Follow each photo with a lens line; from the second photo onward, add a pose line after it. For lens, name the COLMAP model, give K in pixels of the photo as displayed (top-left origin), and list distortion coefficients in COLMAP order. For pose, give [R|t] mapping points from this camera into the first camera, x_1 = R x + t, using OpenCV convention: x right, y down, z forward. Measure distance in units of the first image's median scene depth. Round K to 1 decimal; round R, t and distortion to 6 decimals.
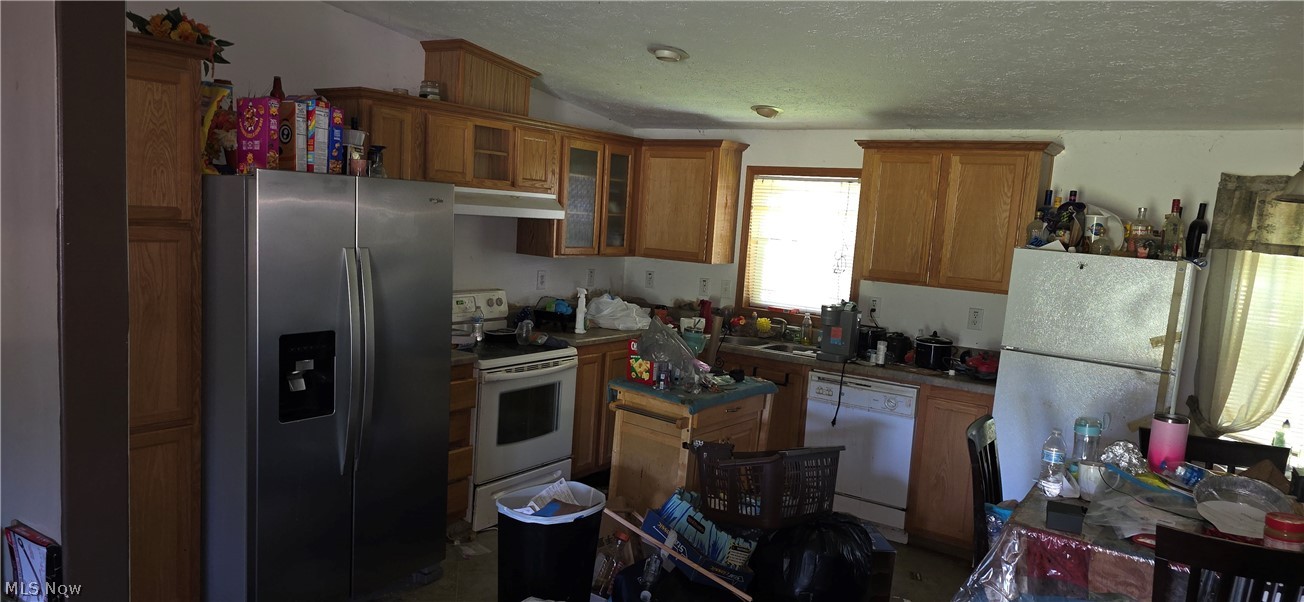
lens RADIAL K [[860.5, 0, 651.6], [0, 860.5, 328.6], [0, 0, 1]] dist [-0.000103, 0.000150]
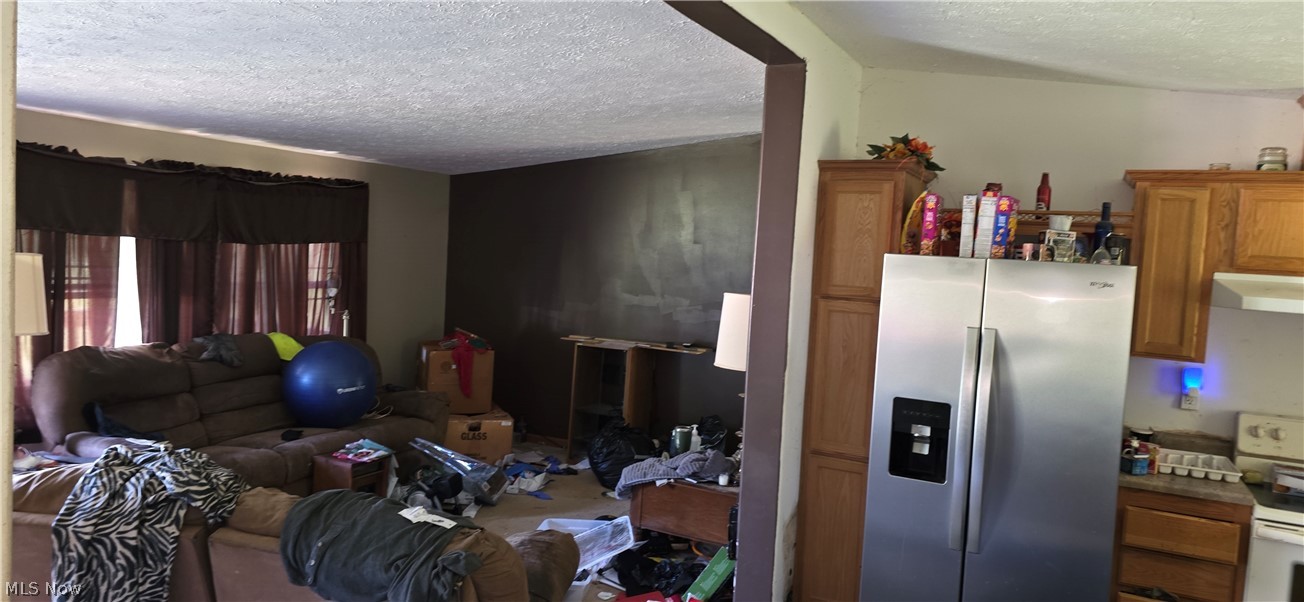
lens RADIAL K [[871.3, 0, 652.0], [0, 871.3, 301.0], [0, 0, 1]] dist [-0.000553, -0.000714]
pose [[0.113661, 0.001630, -0.993518, 0.639898], [-0.187501, 0.982064, -0.019840, -0.031840], [0.975666, 0.188540, 0.111928, 0.500155]]
